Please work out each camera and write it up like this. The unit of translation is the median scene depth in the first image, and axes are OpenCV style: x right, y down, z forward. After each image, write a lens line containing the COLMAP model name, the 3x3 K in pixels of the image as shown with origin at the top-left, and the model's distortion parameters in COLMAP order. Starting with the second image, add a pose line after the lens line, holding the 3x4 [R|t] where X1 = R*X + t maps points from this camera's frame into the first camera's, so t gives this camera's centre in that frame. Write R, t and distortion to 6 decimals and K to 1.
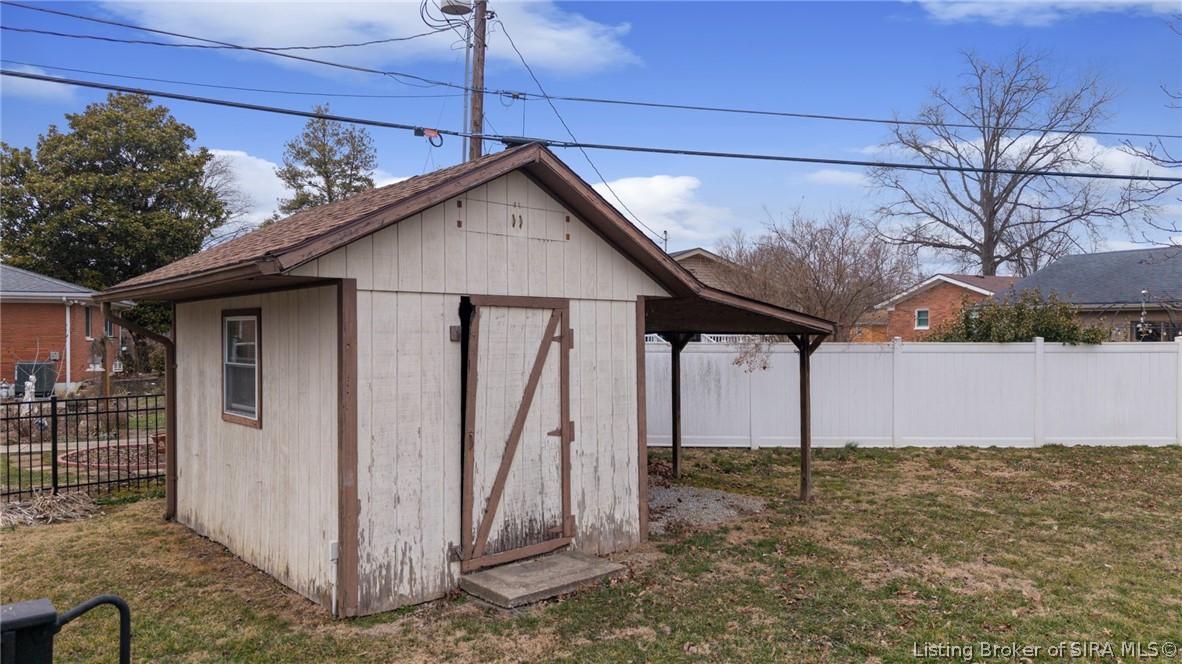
lens RADIAL K [[805.6, 0, 591.0], [0, 805.6, 332.0], [0, 0, 1]] dist [0.023582, -0.034503]
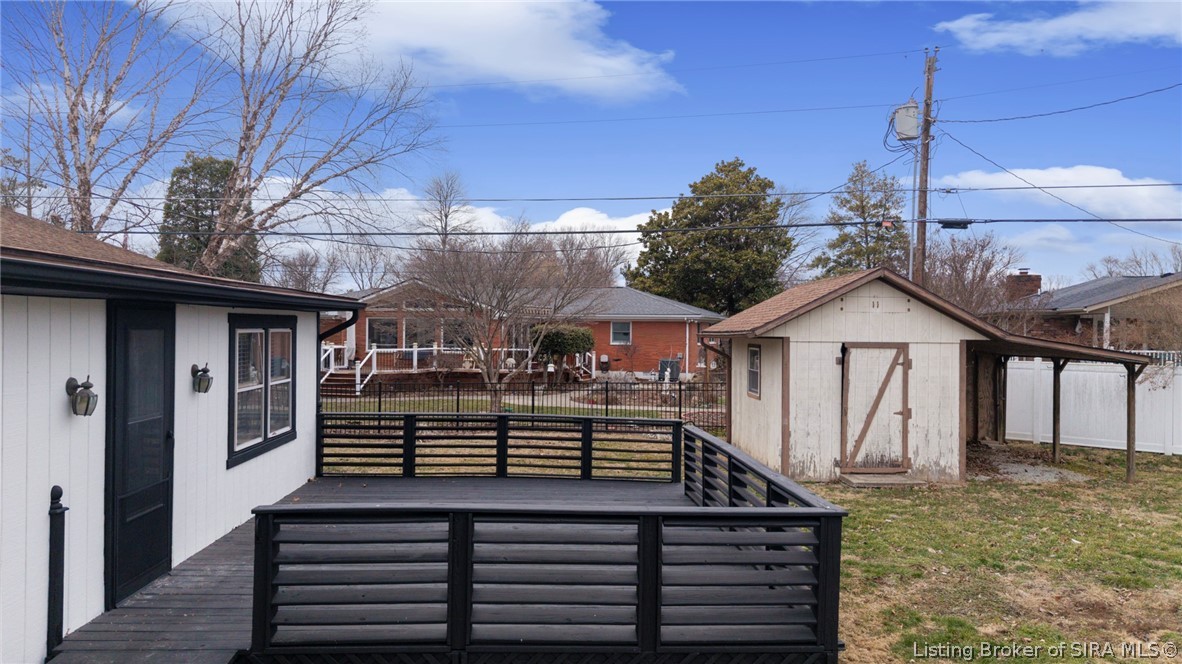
lens RADIAL K [[793.0, 0, 591.0], [0, 793.0, 332.0], [0, 0, 1]] dist [0.001367, -0.003128]
pose [[0.766551, 0.012340, -0.642065, 0.566807], [-0.012749, 0.999911, 0.003997, -0.061788], [0.642057, 0.005121, 0.766640, -0.864695]]
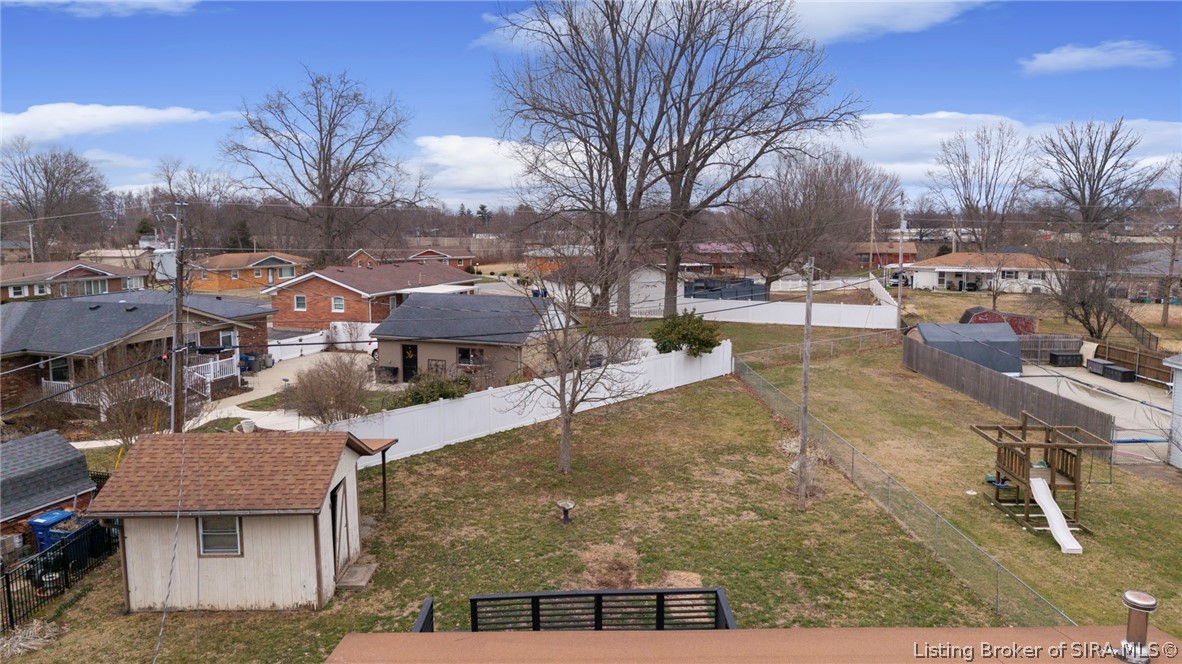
lens RADIAL K [[805.6, 0, 591.0], [0, 805.6, 332.0], [0, 0, 1]] dist [0.023582, -0.034503]
pose [[0.680152, -0.110461, 0.724701, -1.315515], [0.014586, 0.990426, 0.137275, -0.845743], [-0.732926, -0.082798, 0.675251, -1.348074]]
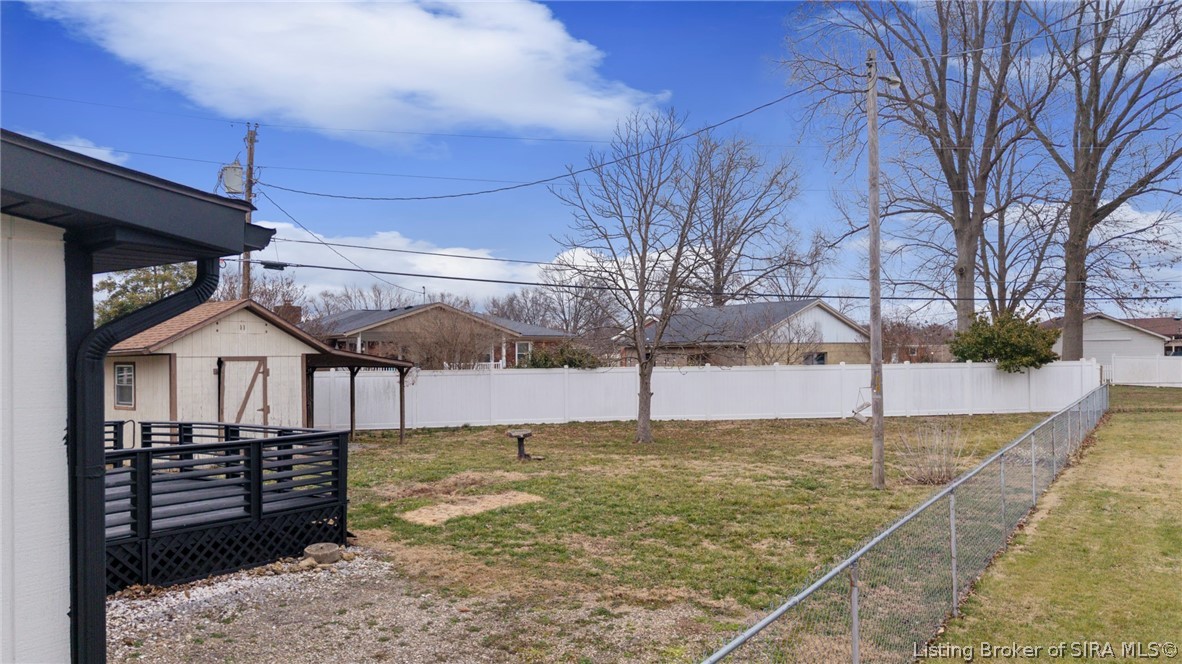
lens RADIAL K [[778.9, 0, 591.0], [0, 778.9, 332.0], [0, 0, 1]] dist [-0.020498, -0.001635]
pose [[0.978165, -0.006646, 0.207722, 0.435983], [0.013278, 0.999445, -0.030552, -0.028411], [-0.207403, 0.032643, 0.977711, -1.501019]]
